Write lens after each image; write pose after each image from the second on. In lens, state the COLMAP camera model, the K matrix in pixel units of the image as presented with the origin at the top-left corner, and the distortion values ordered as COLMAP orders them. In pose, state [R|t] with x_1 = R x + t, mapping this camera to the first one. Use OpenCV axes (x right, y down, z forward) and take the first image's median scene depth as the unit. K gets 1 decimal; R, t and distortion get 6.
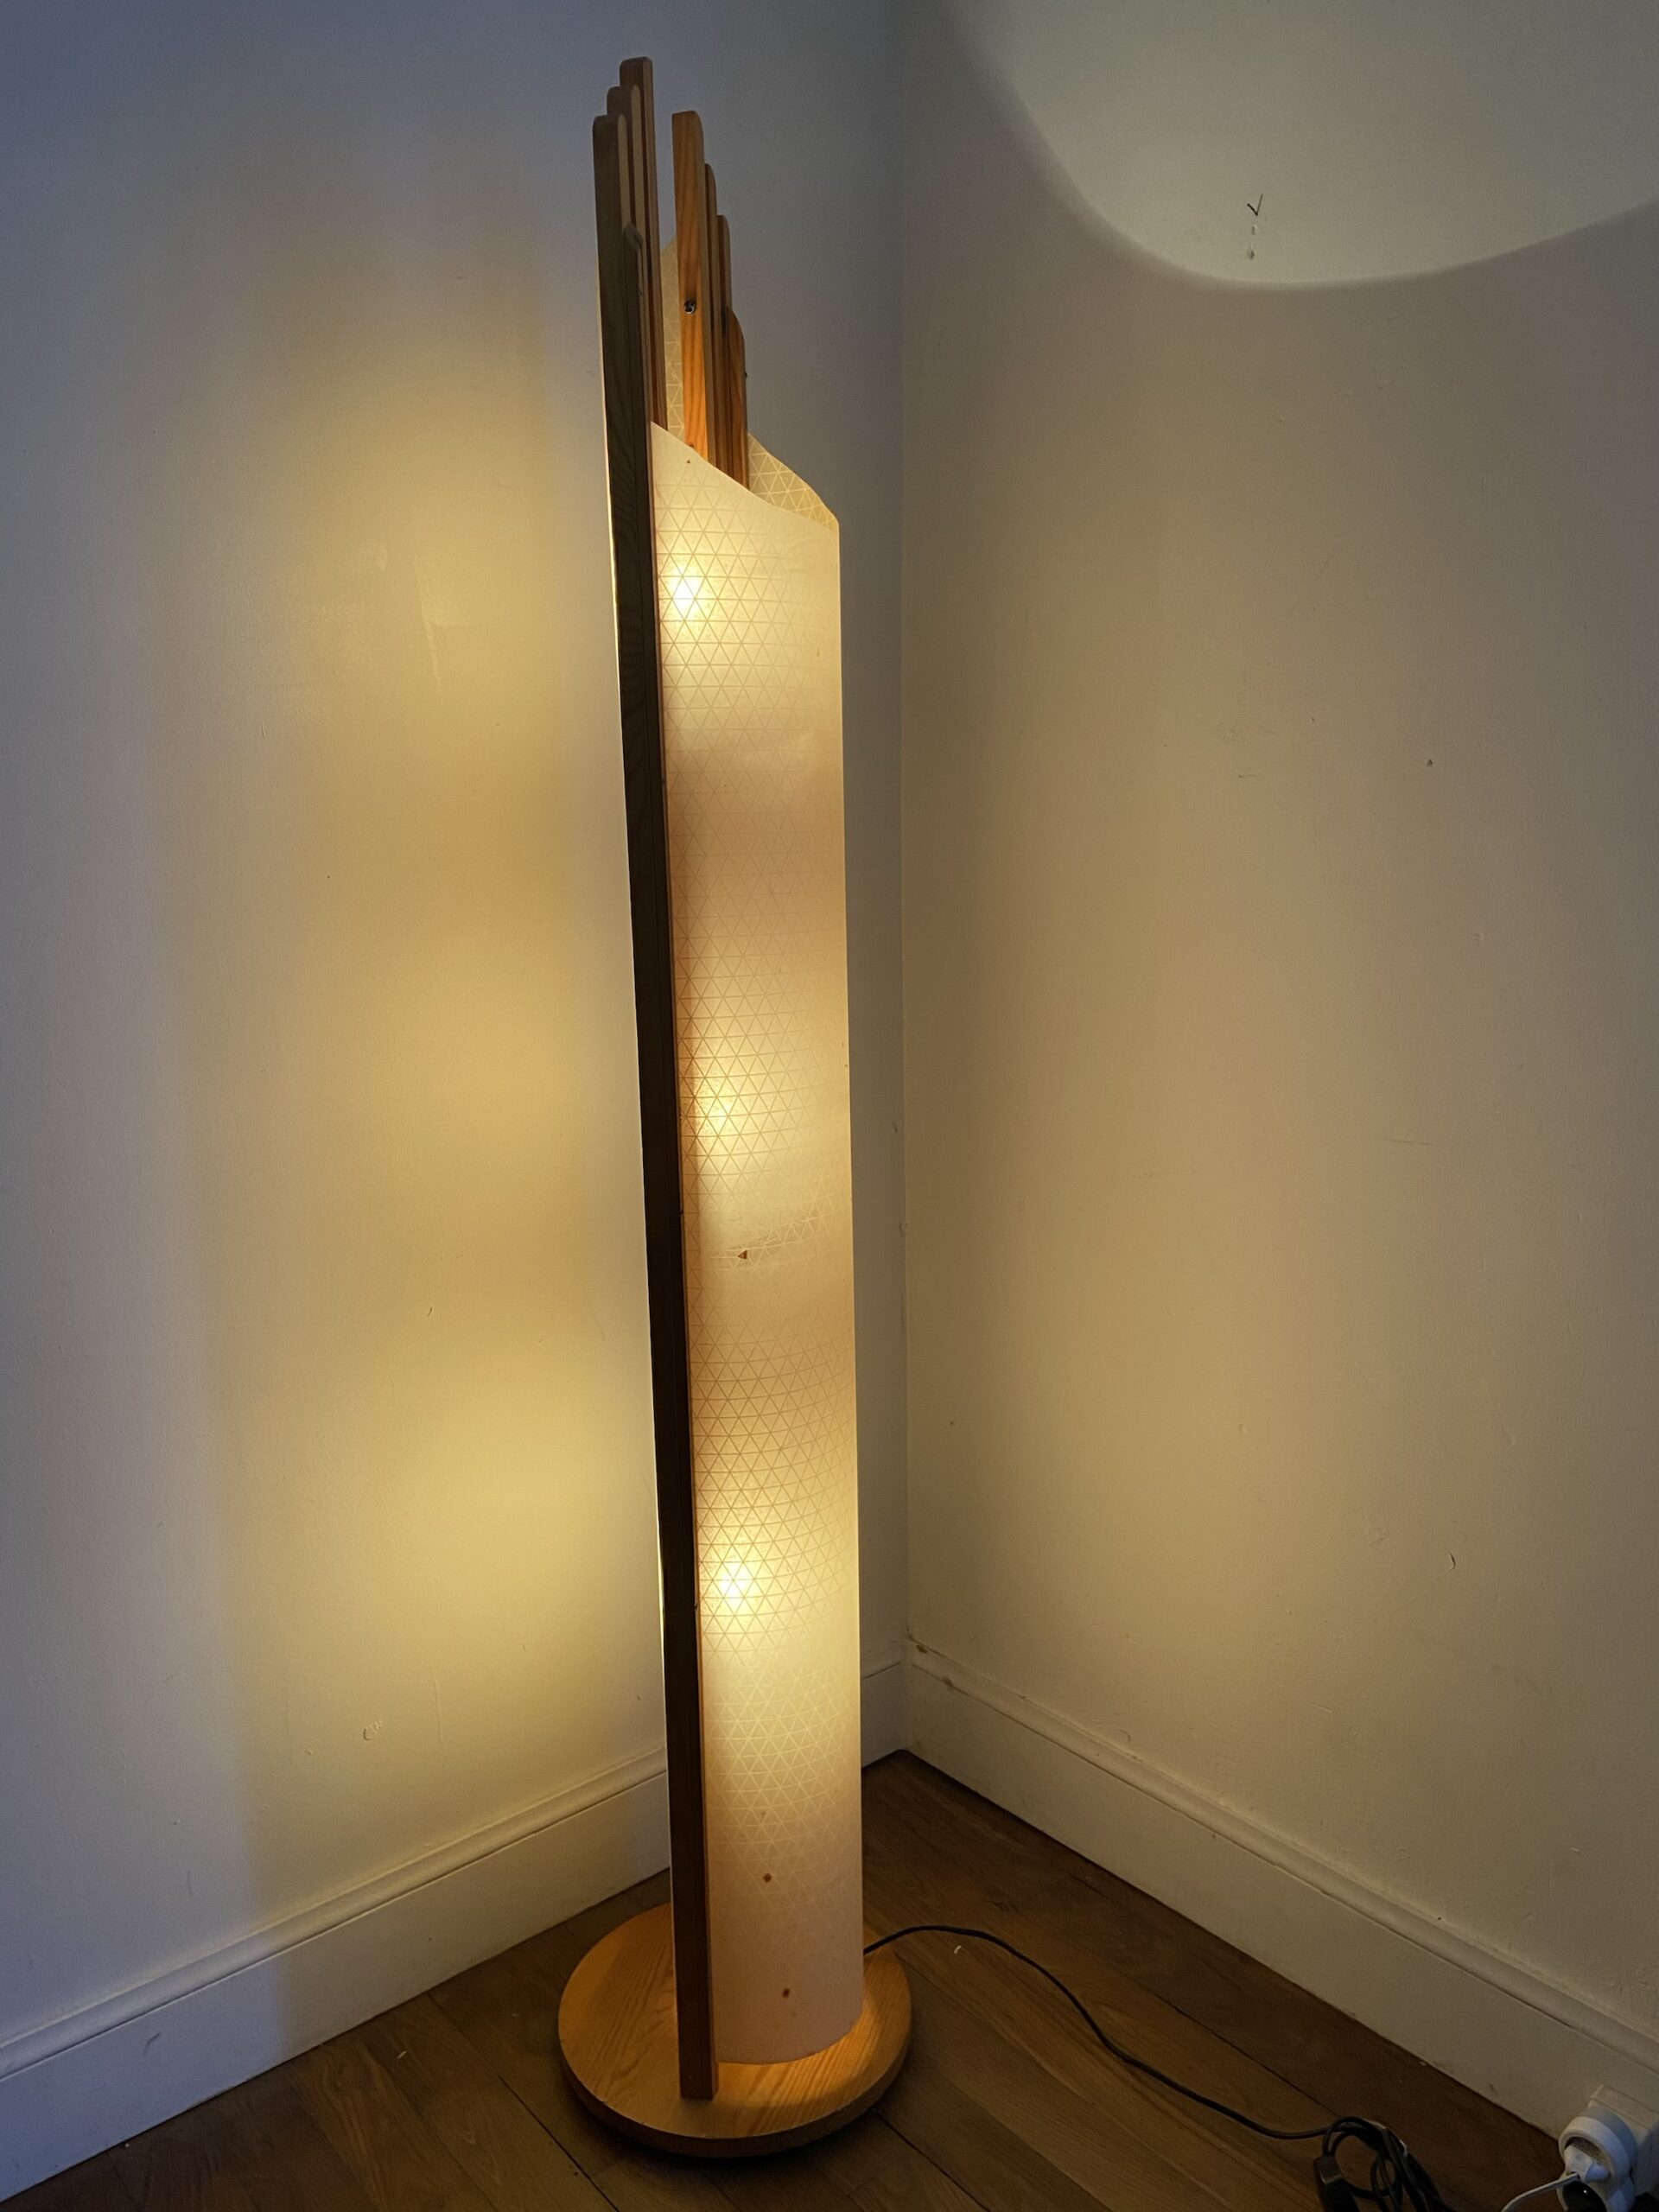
lens RADIAL K [[1644.4, 0, 829.5], [0, 1644.4, 1106.0], [0, 0, 1]] dist [0.087632, -0.095683]
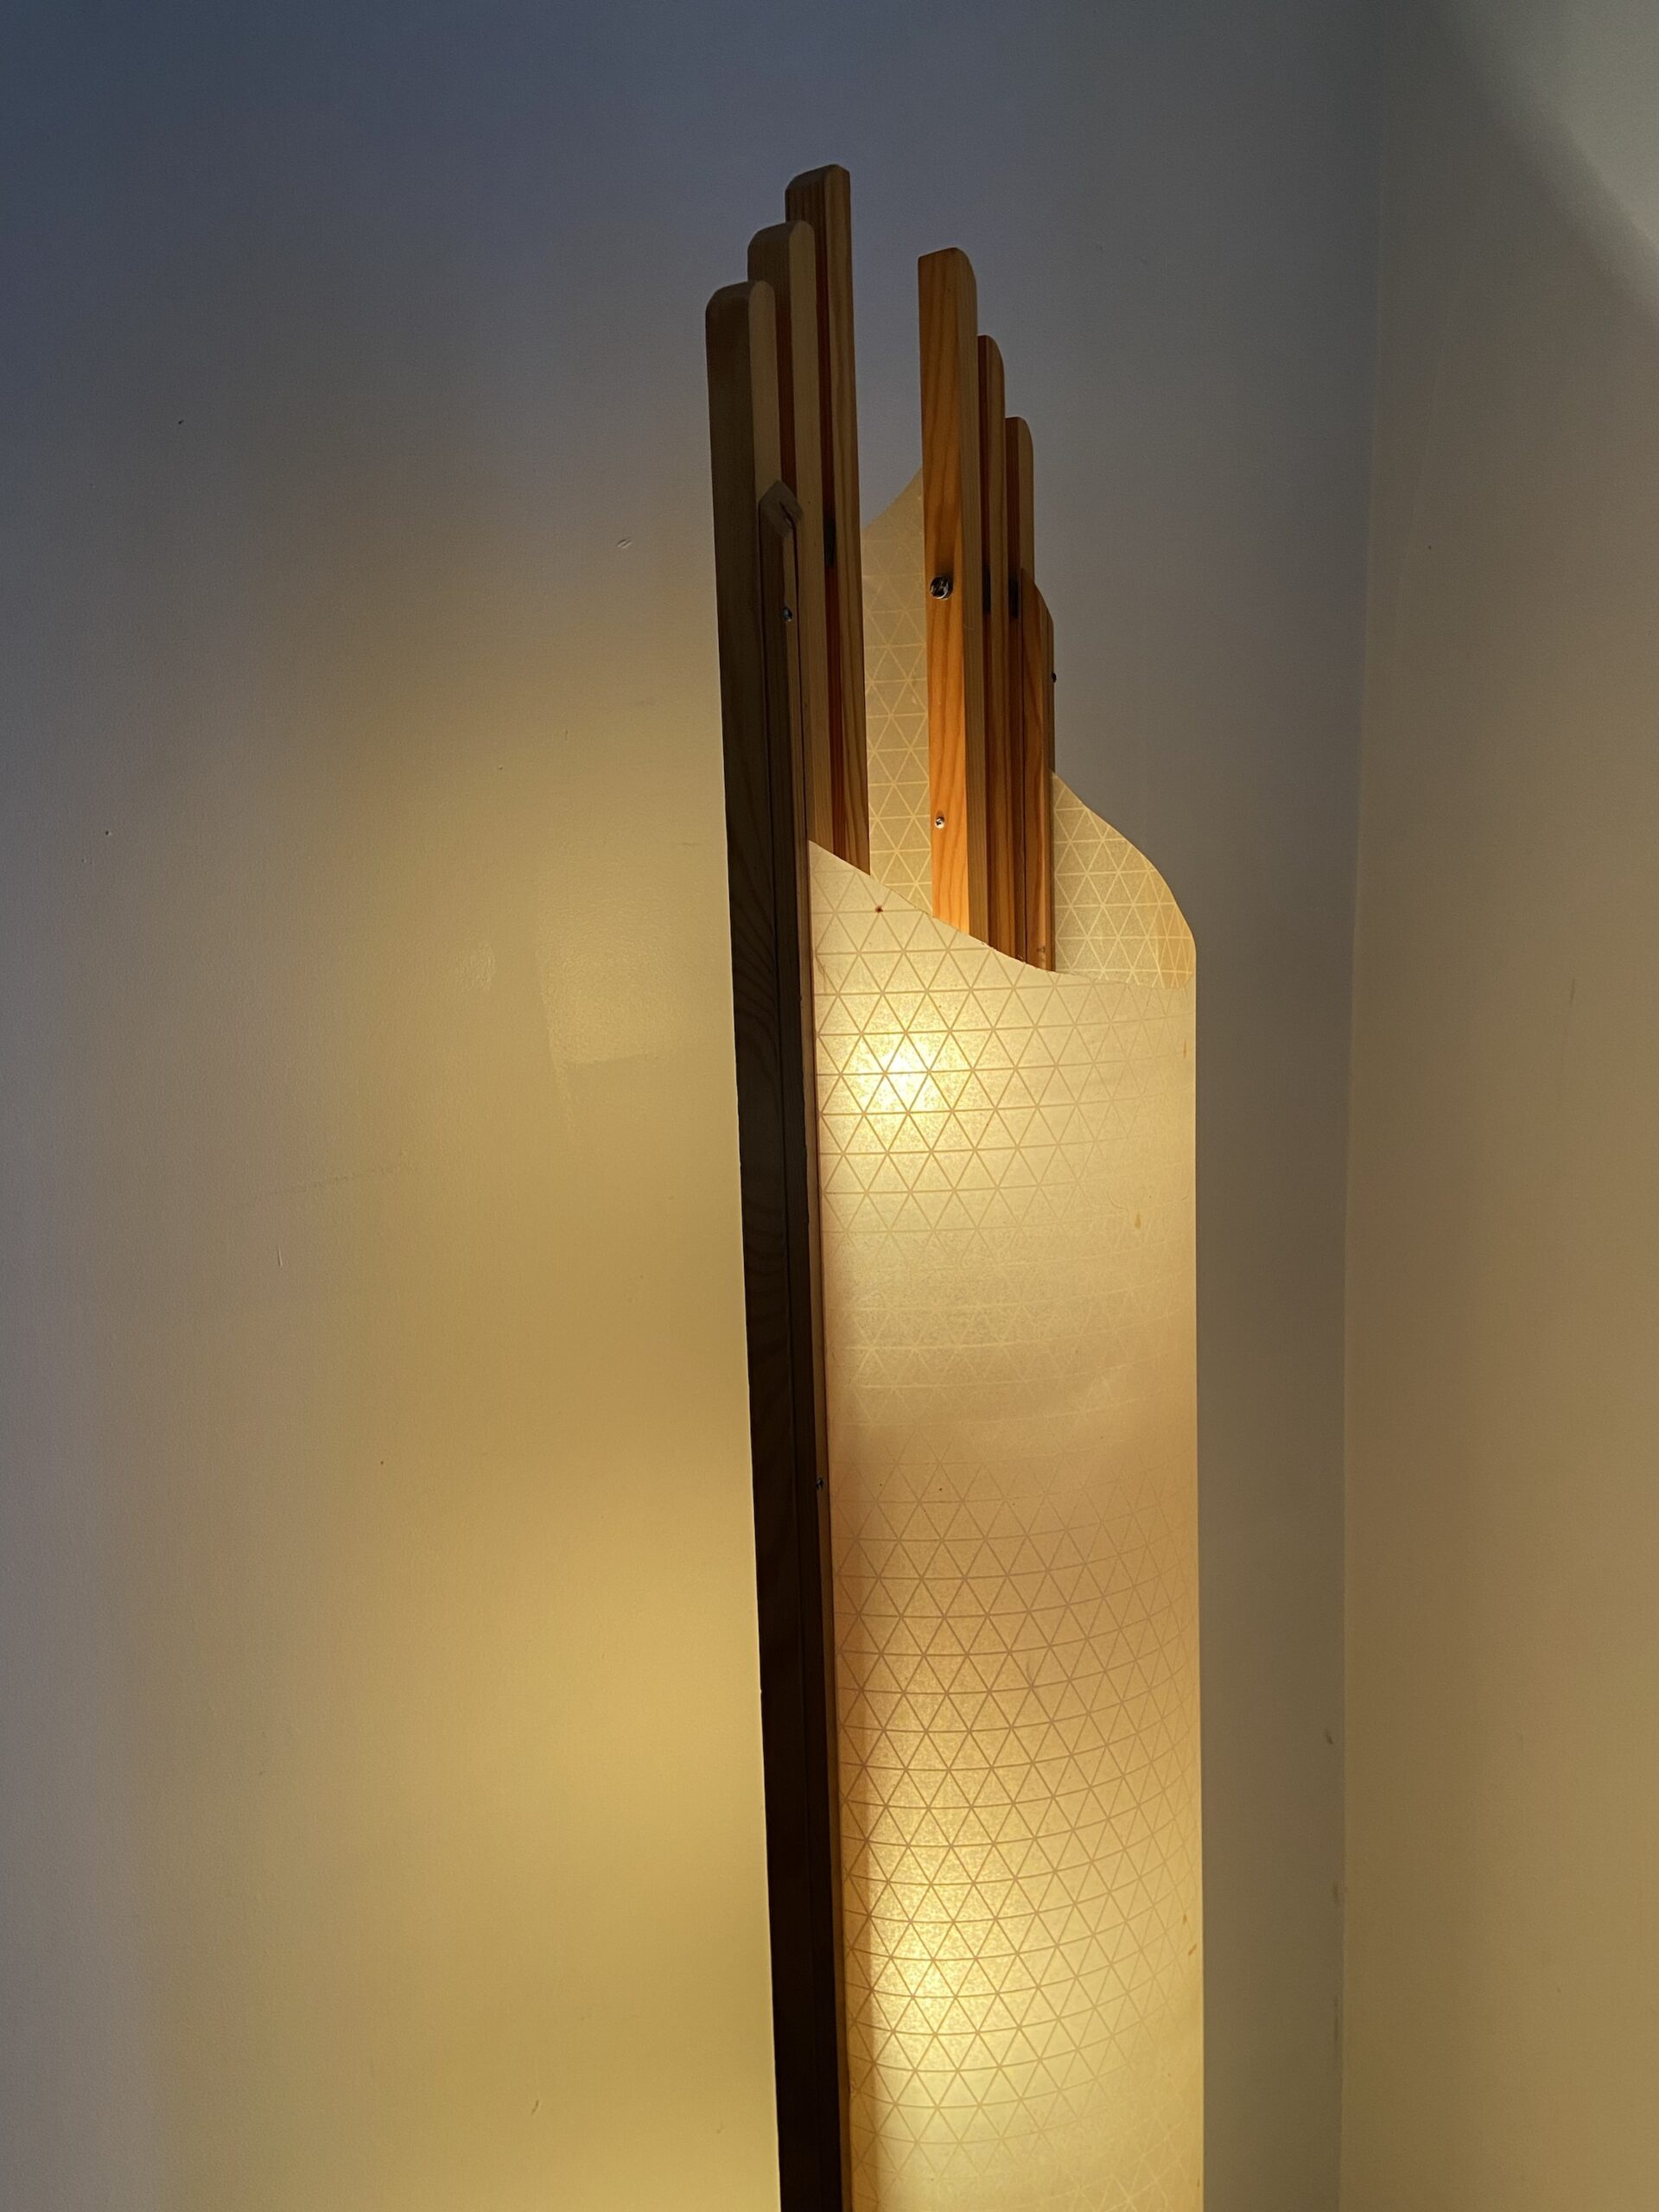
lens RADIAL K [[1644.4, 0, 829.5], [0, 1644.4, 1106.0], [0, 0, 1]] dist [0.087632, -0.095683]
pose [[0.959876, 0.045584, -0.276696, 0.042798], [-0.056513, 0.997900, -0.031651, -0.282095], [0.274672, 0.046018, 0.960436, 0.456783]]
